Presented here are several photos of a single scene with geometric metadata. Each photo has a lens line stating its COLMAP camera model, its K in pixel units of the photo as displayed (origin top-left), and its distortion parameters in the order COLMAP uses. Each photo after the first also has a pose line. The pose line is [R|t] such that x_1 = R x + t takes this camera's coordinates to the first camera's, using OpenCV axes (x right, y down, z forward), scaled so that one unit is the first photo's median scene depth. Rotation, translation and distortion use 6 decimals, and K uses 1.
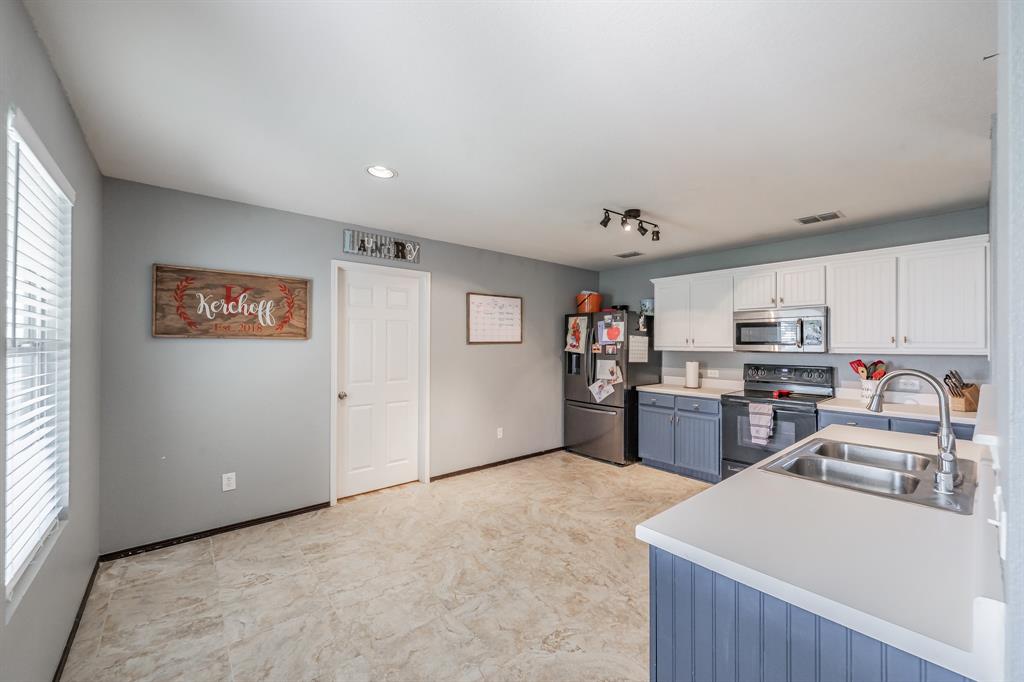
lens RADIAL K [[396.6, 0, 517.6], [0, 396.6, 340.1], [0, 0, 1]] dist [-0.000889, -0.000136]
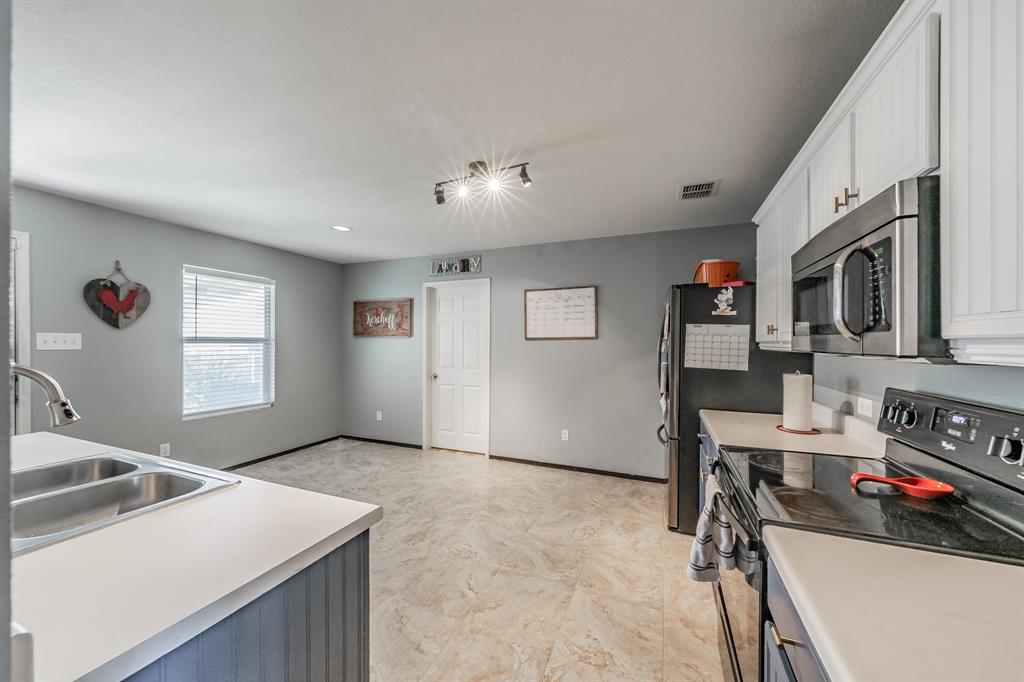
lens RADIAL K [[361.9, 0, 514.9], [0, 361.9, 341.5], [0, 0, 1]] dist [-0.000081, -0.000050]
pose [[0.461155, -0.004090, -0.887310, 0.868694], [0.006861, 0.999976, -0.001044, 0.018866], [0.887293, -0.005607, 0.461172, 0.666860]]
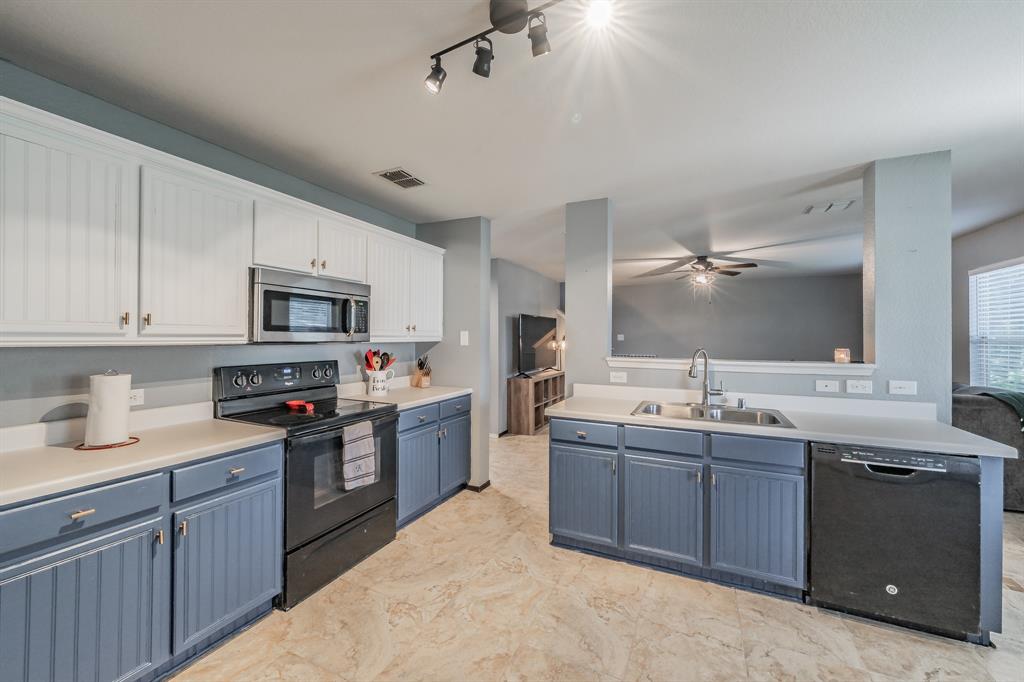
lens RADIAL K [[387.7, 0, 526.2], [0, 387.7, 335.8], [0, 0, 1]] dist [-0.000860, -0.000060]
pose [[-0.429115, -0.002008, 0.903248, -0.075115], [-0.015513, 0.999866, -0.005147, 0.017890], [-0.903117, -0.016220, -0.429089, 1.048825]]
